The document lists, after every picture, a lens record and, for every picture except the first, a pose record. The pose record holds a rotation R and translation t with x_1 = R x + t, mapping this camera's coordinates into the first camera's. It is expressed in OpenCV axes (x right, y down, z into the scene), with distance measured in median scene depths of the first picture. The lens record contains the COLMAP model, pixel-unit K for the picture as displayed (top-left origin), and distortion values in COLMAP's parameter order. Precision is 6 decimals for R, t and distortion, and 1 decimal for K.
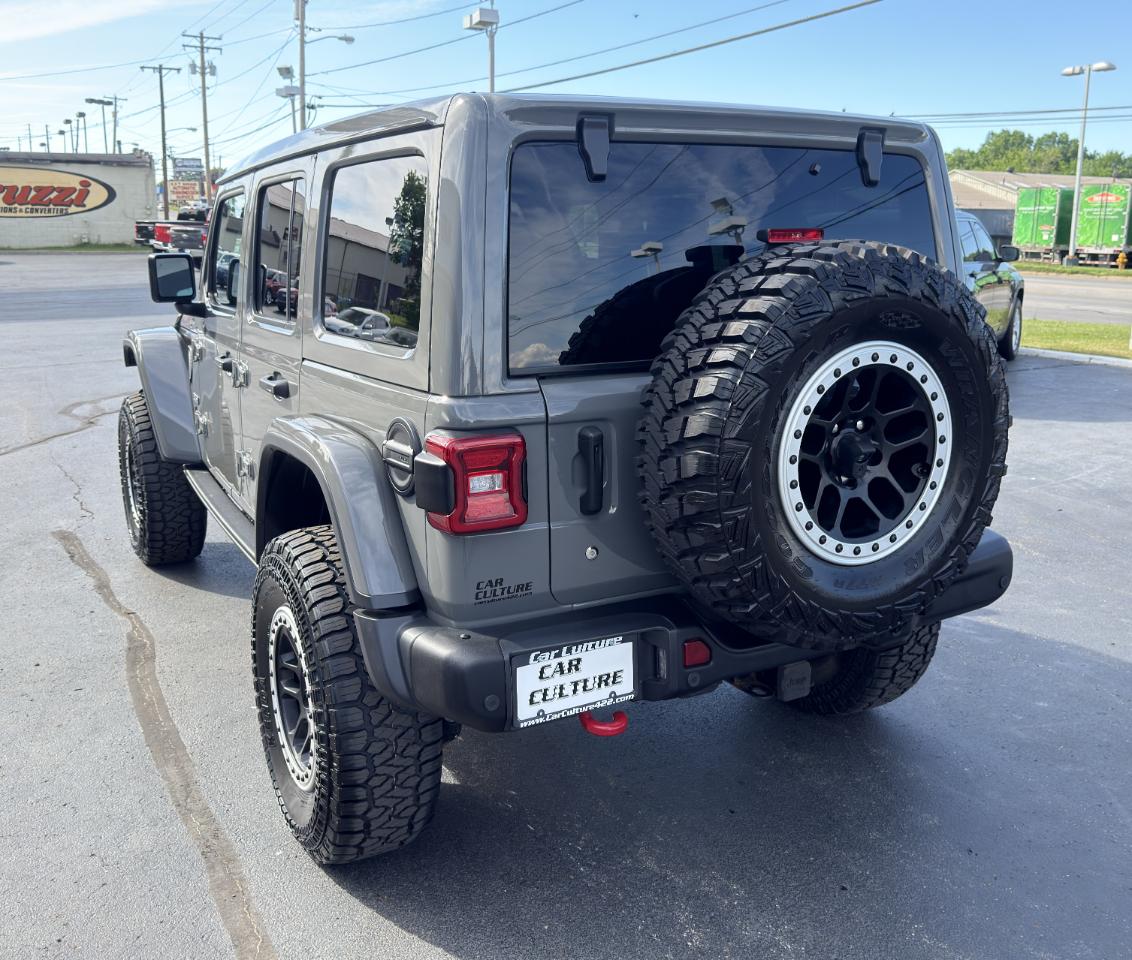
lens RADIAL K [[1028.6, 0, 557.2], [0, 1028.6, 438.8], [0, 0, 1]] dist [0.119427, -0.213137]
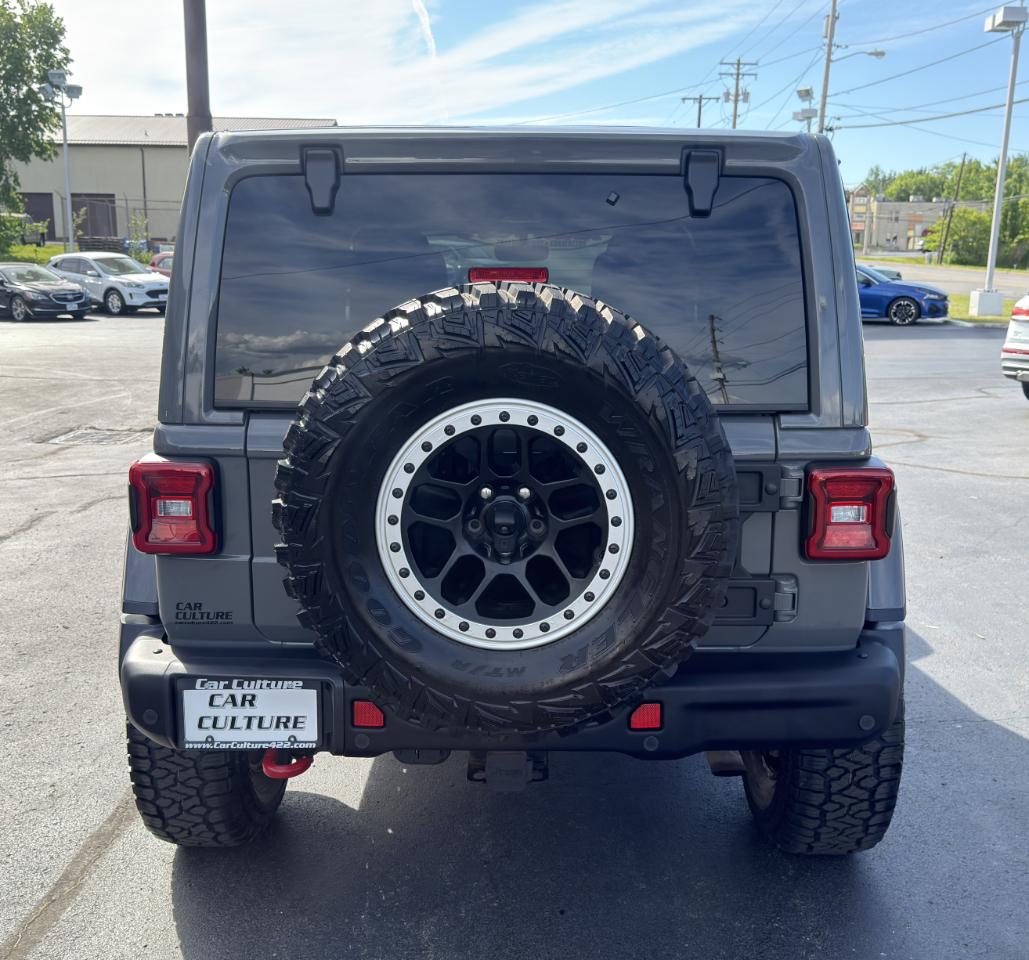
lens RADIAL K [[1067.0, 0, 508.6], [0, 1067.0, 496.1], [0, 0, 1]] dist [0.175144, -0.395988]
pose [[0.872041, 0.111092, -0.476659, 0.699463], [-0.103419, 0.993734, 0.042401, -0.047207], [0.478382, 0.012321, 0.878065, 0.194164]]
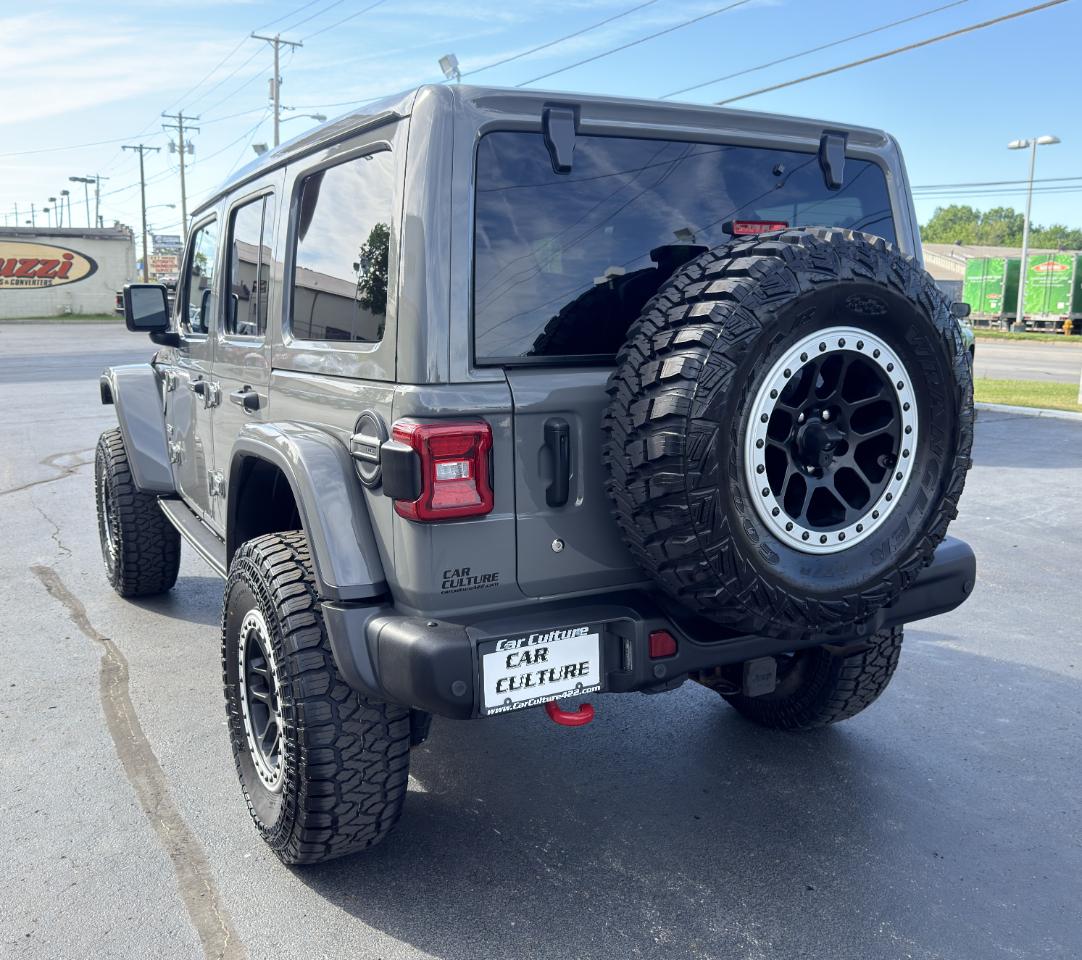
lens RADIAL K [[991.9, 0, 513.3], [0, 991.9, 488.3], [0, 0, 1]] dist [0.127619, -0.230219]
pose [[0.999967, -0.001264, -0.008039, -0.002239], [0.001152, 0.999902, -0.013953, 0.069520], [0.008056, 0.013944, 0.999870, 0.030585]]
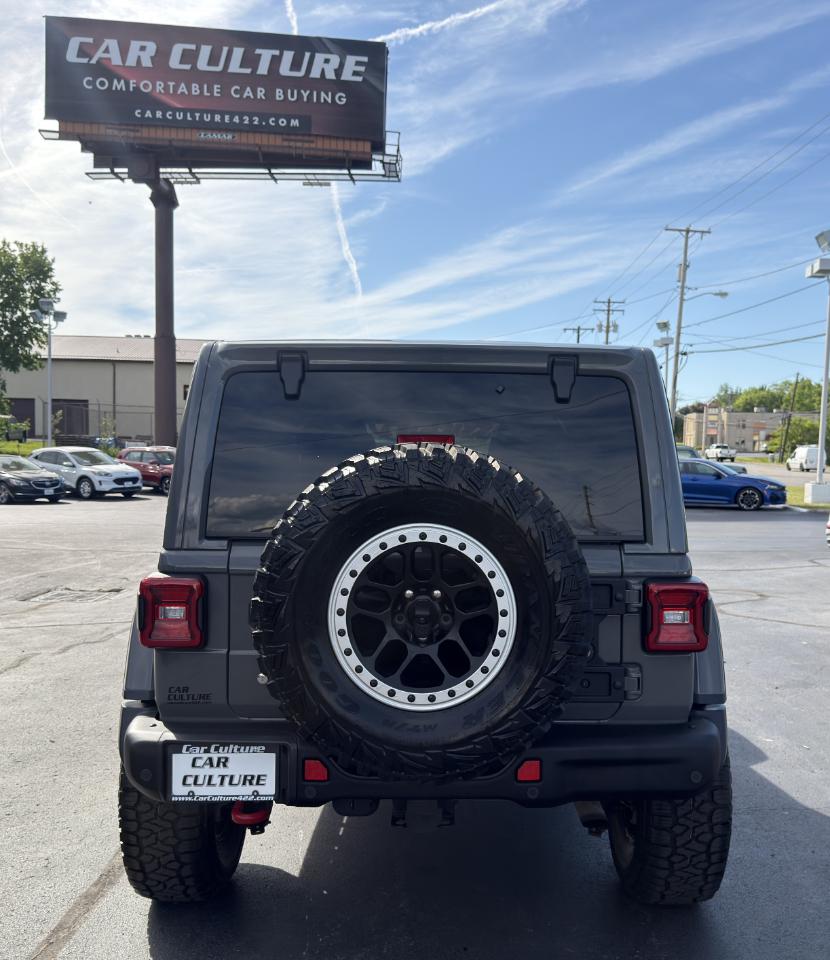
lens RADIAL K [[923.1, 0, 445.6], [0, 923.1, 518.3], [0, 0, 1]] dist [0.154721, -0.339957]
pose [[0.884522, 0.043676, -0.464450, 0.779468], [-0.105569, 0.988520, -0.108092, 0.014142], [0.454397, 0.144641, 0.878978, 0.050151]]
